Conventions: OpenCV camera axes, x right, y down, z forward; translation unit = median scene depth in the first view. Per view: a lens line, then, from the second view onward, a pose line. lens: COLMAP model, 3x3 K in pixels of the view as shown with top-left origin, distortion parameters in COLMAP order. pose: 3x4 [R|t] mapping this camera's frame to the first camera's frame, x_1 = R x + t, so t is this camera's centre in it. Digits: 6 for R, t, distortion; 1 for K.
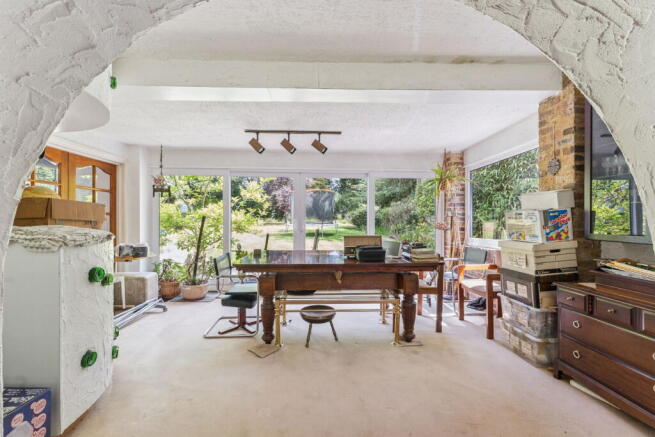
lens RADIAL K [[260.6, 0, 323.1], [0, 260.6, 221.8], [0, 0, 1]] dist [0.003760, -0.000015]
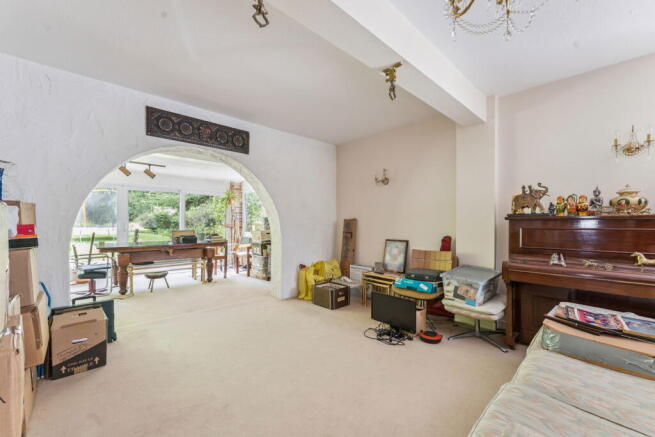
lens RADIAL K [[272.2, 0, 324.6], [0, 272.2, 225.1], [0, 0, 1]] dist [0.000791, 0.000329]
pose [[0.745374, -0.000435, 0.666646, -0.377558], [0.002048, 0.999997, -0.001637, 0.024913], [-0.666643, 0.002585, 0.745373, -1.059853]]
